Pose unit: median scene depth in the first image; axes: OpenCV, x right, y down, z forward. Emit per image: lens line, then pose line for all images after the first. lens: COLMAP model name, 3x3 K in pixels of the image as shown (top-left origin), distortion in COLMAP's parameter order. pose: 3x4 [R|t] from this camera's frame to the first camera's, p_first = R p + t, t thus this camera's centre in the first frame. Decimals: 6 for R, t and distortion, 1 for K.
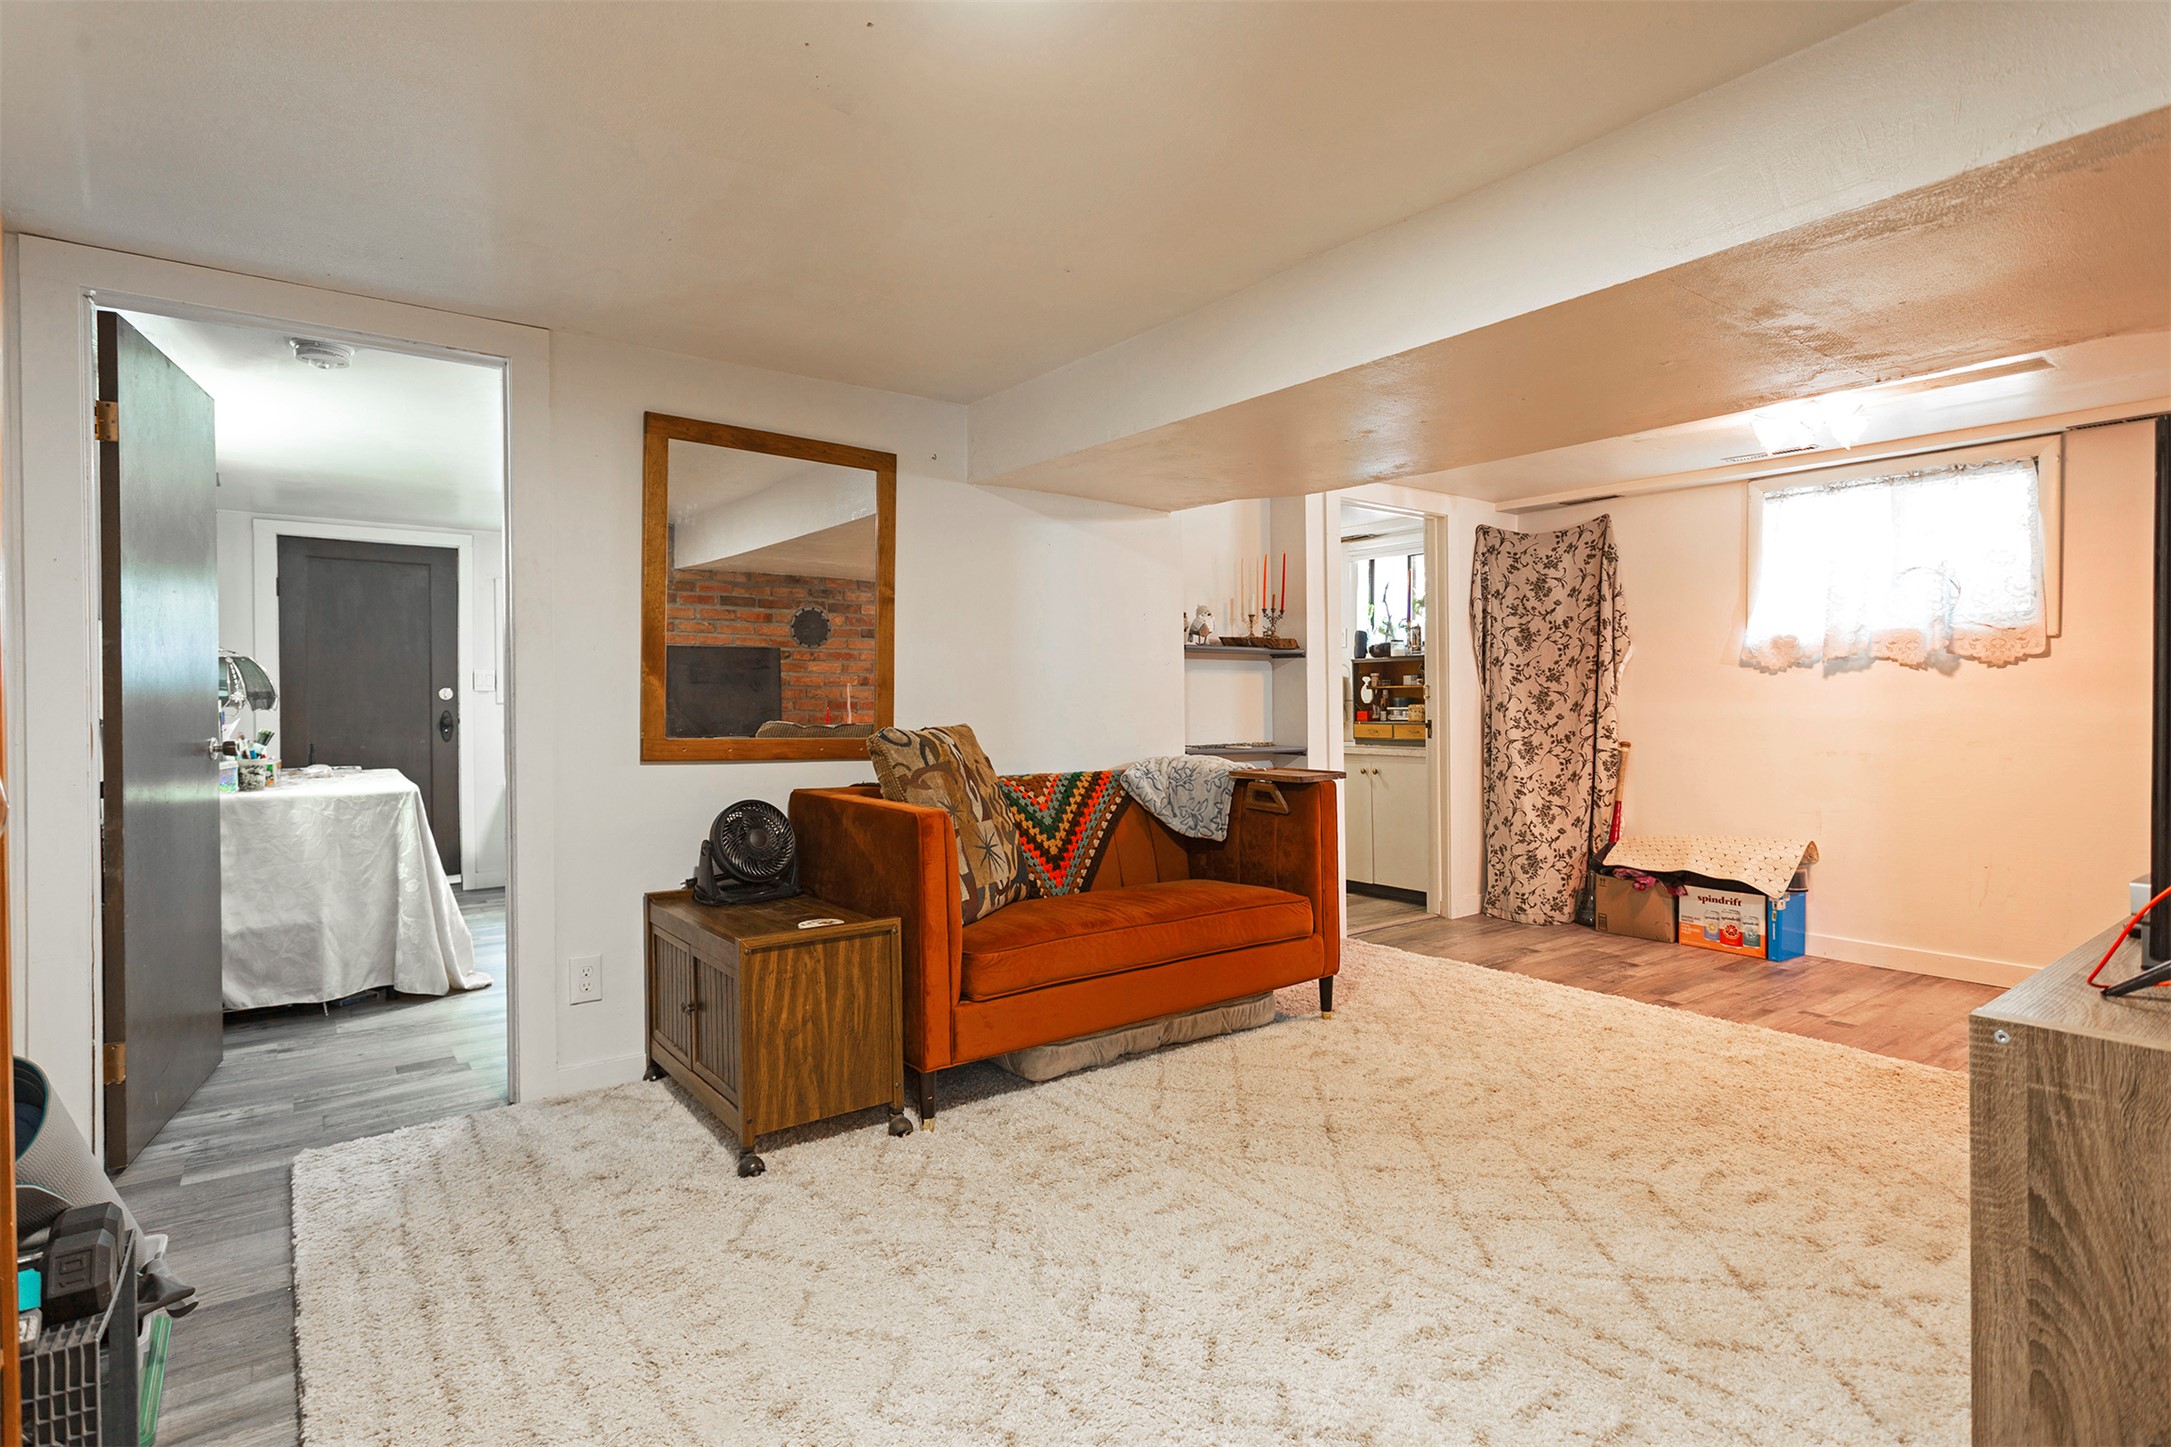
lens RADIAL K [[1127.2, 0, 1086.6], [0, 1127.2, 695.4], [0, 0, 1]] dist [-0.000960, 0.002098]
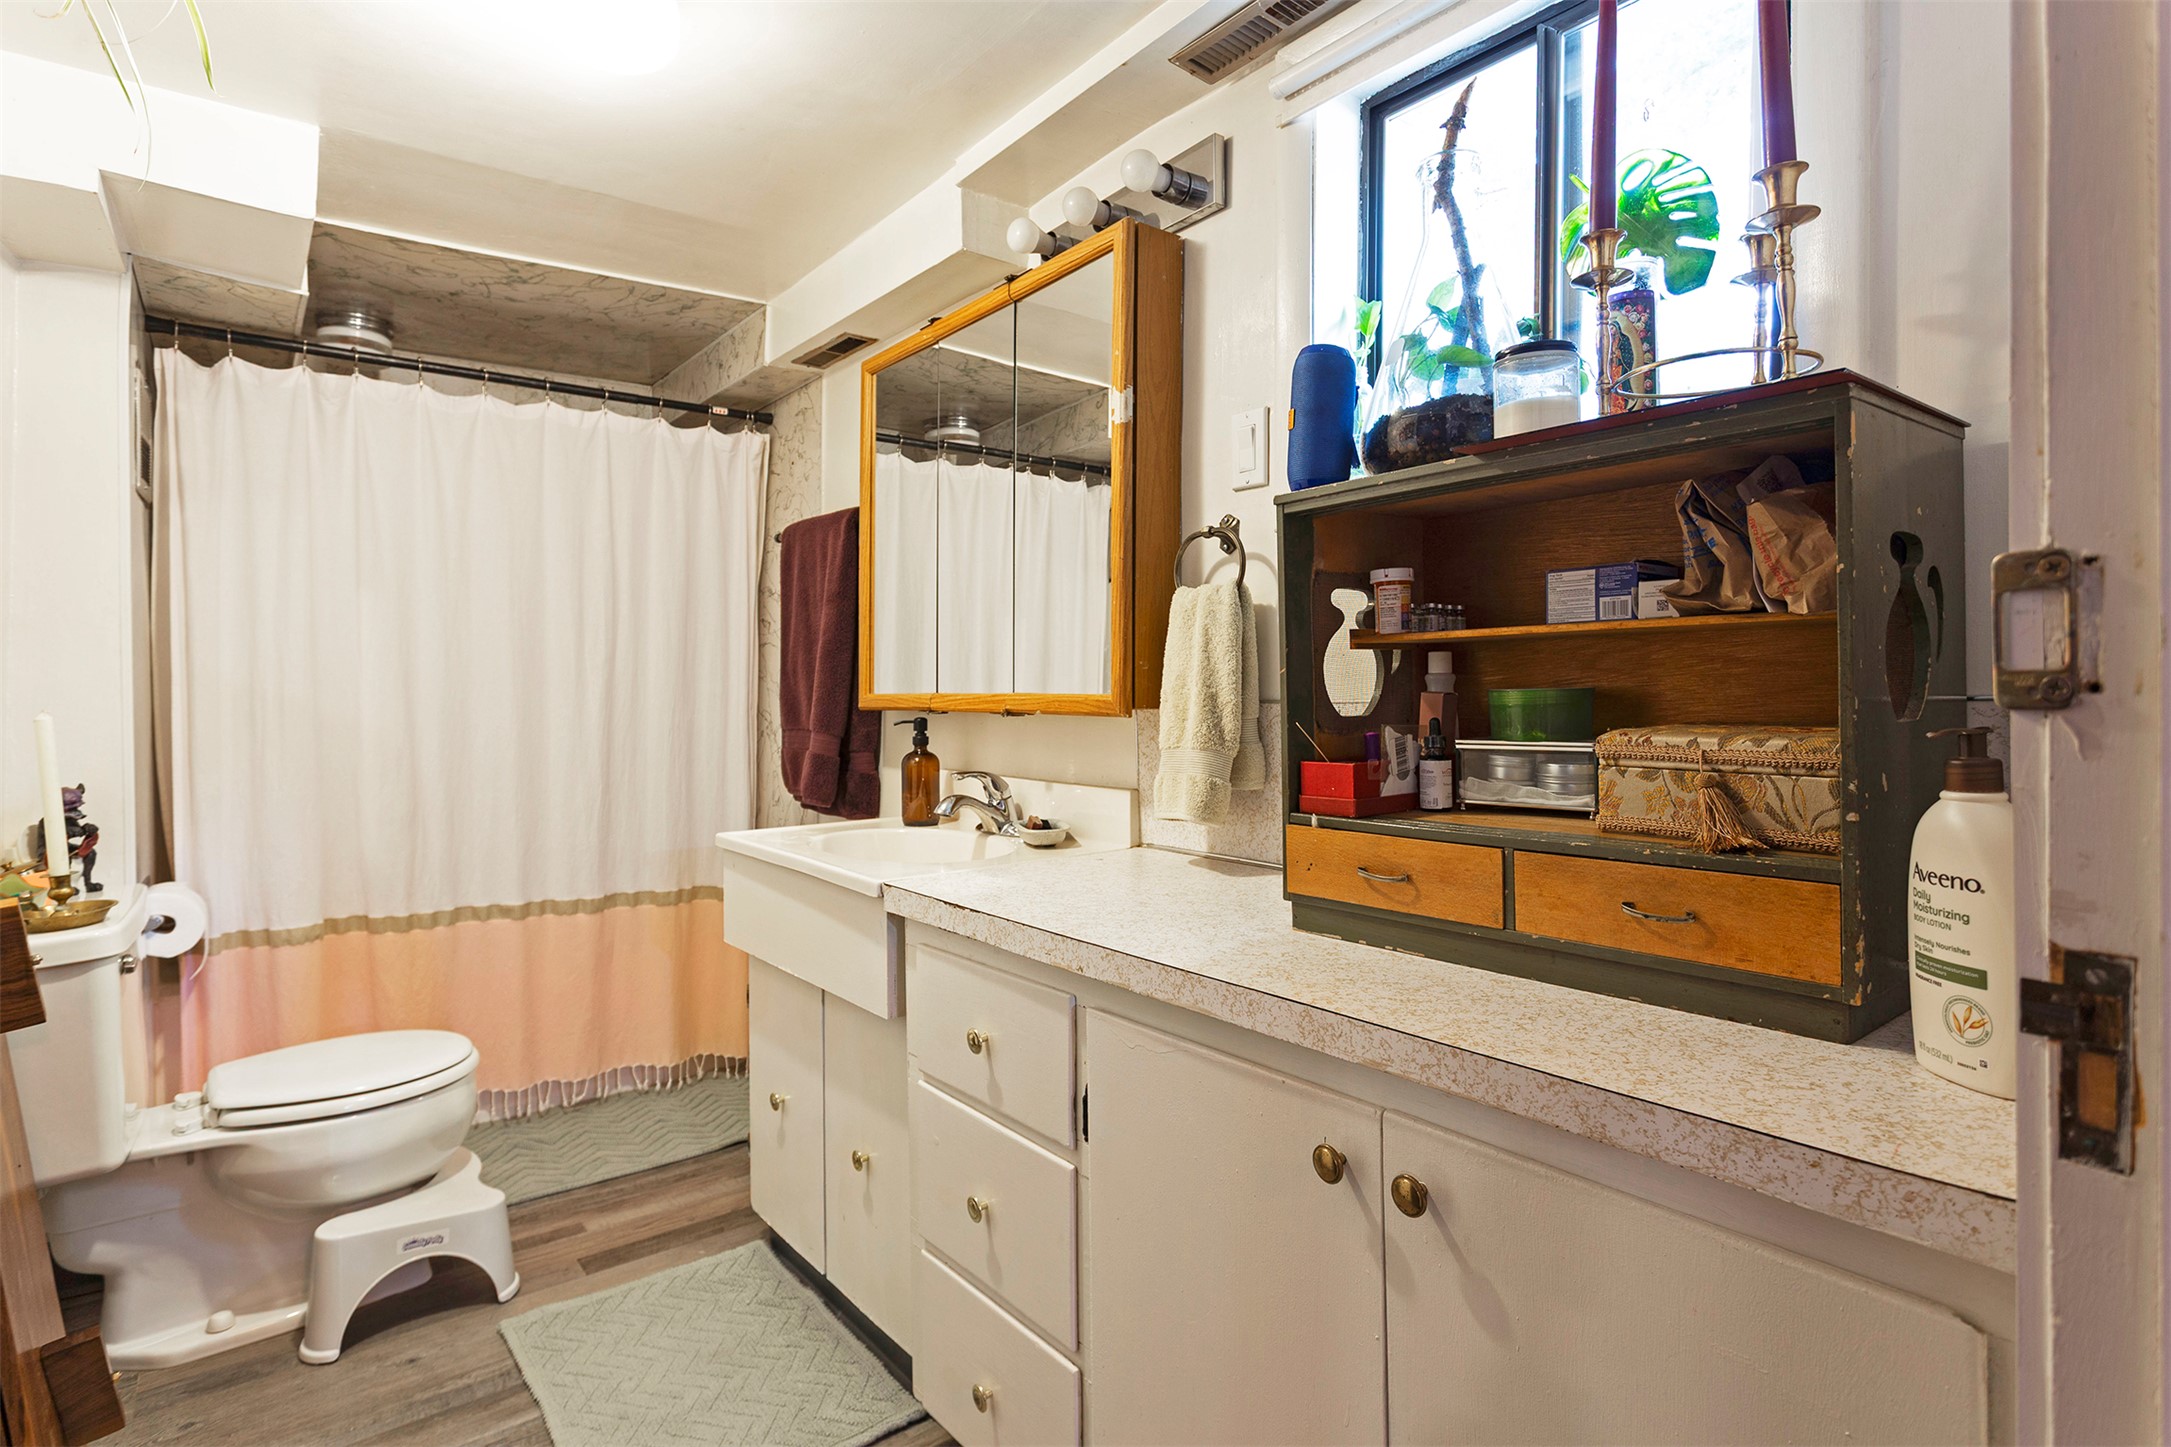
lens RADIAL K [[1127.2, 0, 1086.6], [0, 1127.2, 695.4], [0, 0, 1]] dist [-0.000960, 0.002098]
pose [[0.999922, -0.003441, 0.012035, 0.200098], [0.003350, 0.999965, 0.007609, 0.001140], [-0.012060, -0.007568, 0.999899, 0.804403]]
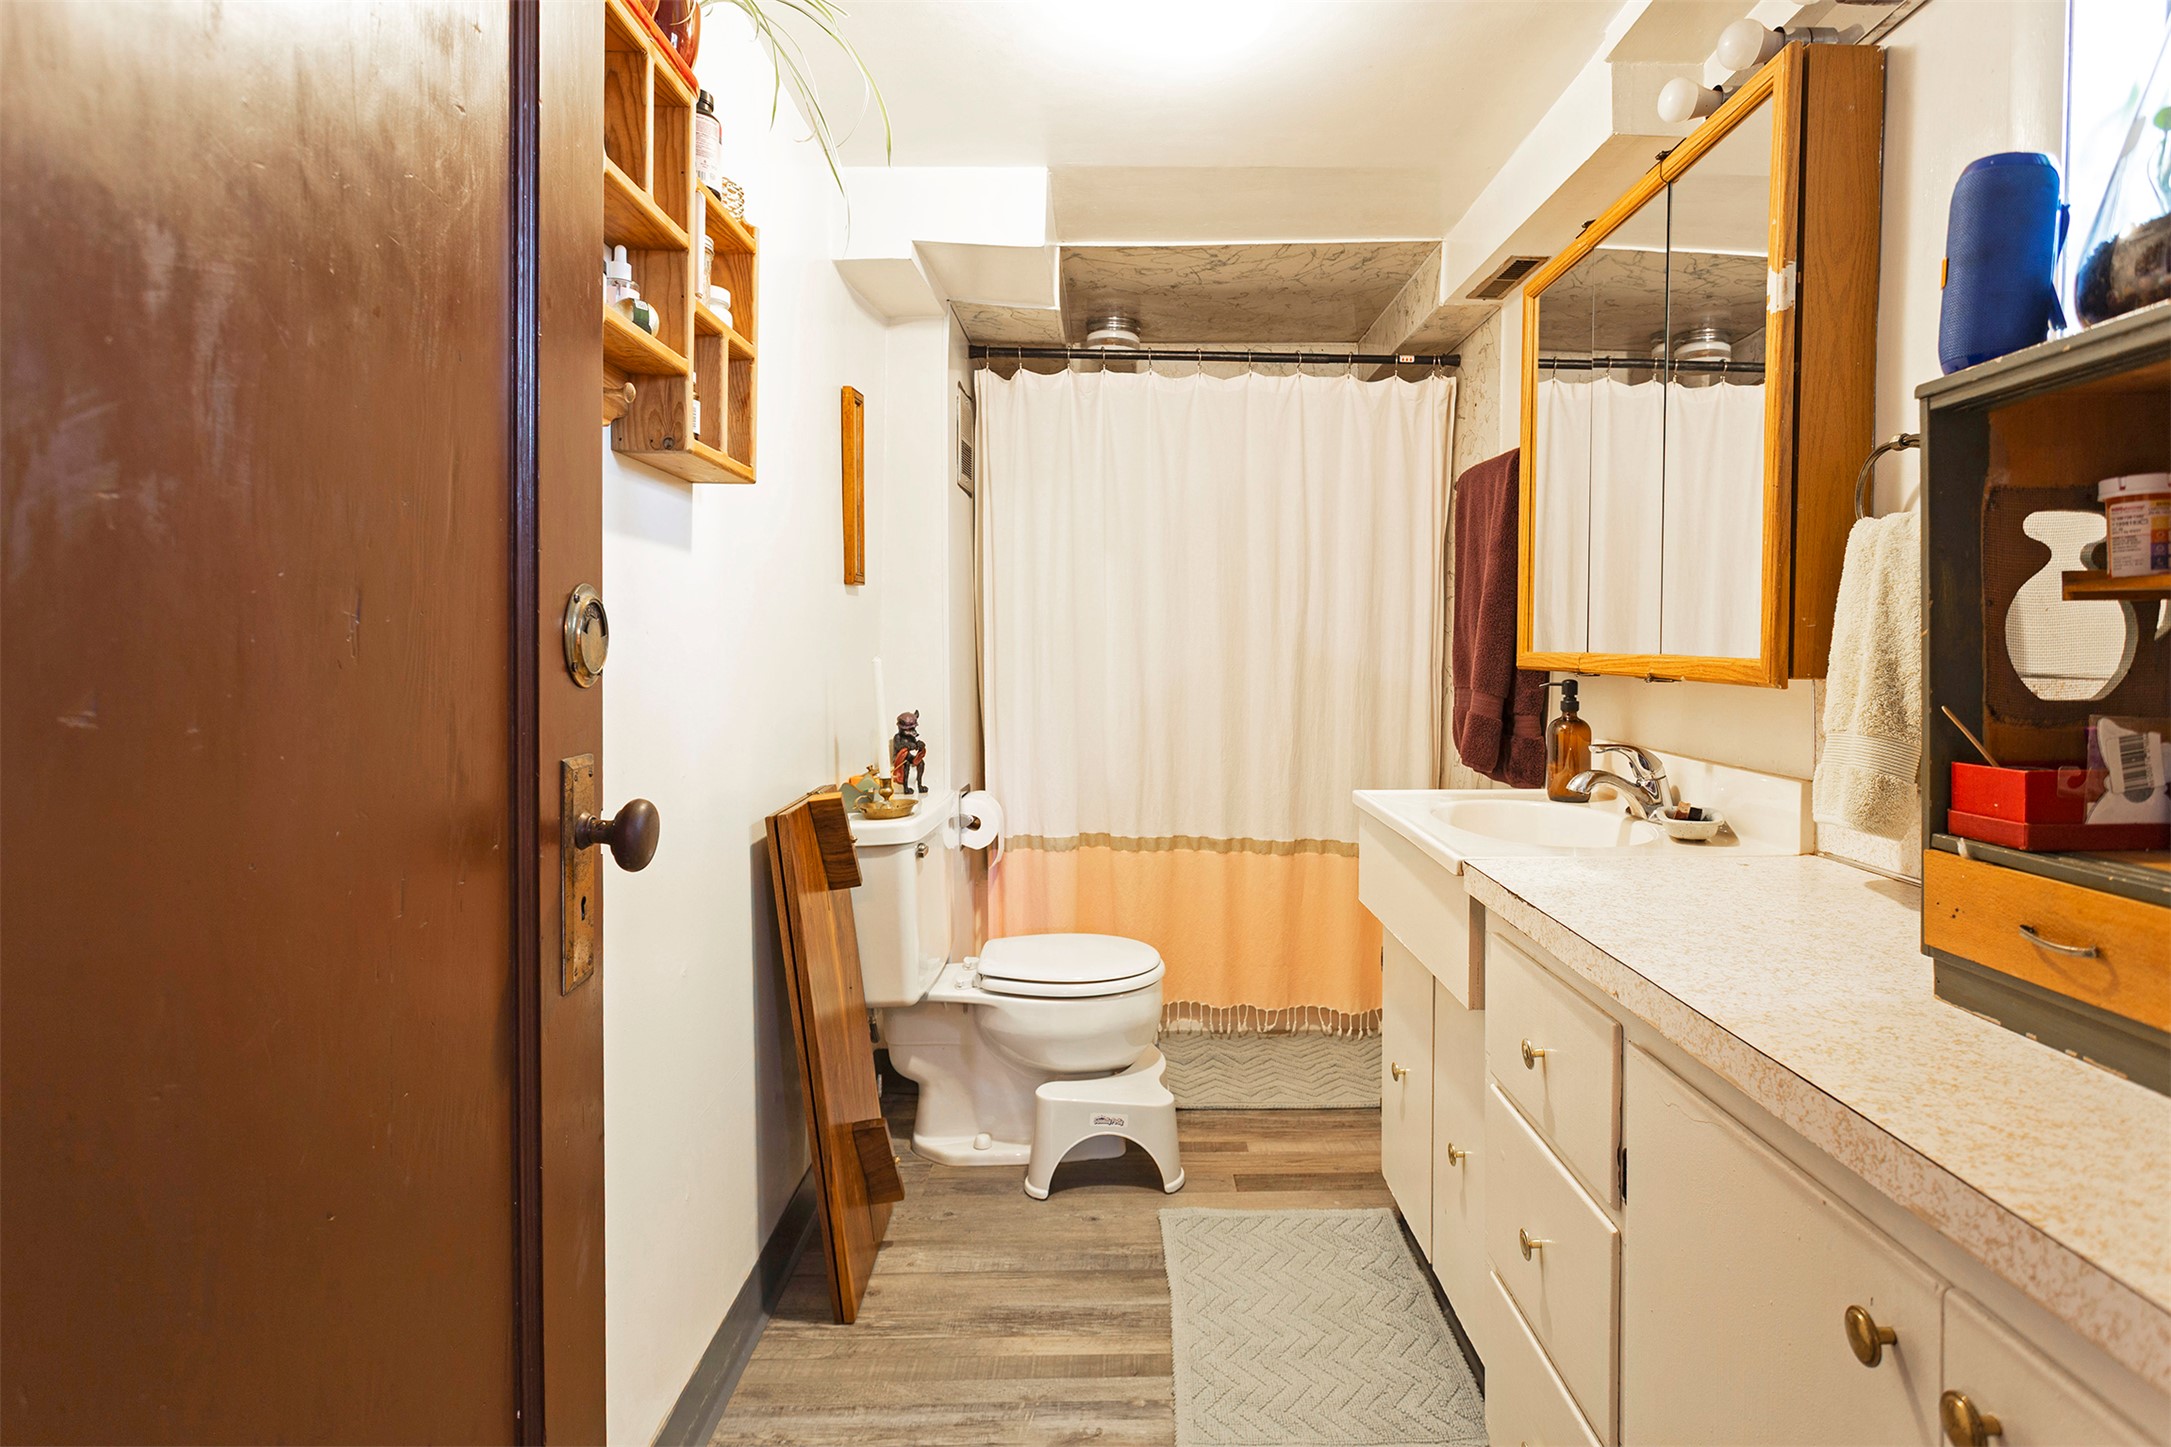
lens RADIAL K [[1151.9, 0, 1088.2], [0, 1151.9, 670.1], [0, 0, 1]] dist [-0.007034, 0.007335]
pose [[0.806641, 0.021632, -0.590646, 0.237736], [-0.006678, 0.999600, 0.027490, -0.000134], [0.591004, -0.018230, 0.806463, 0.824748]]
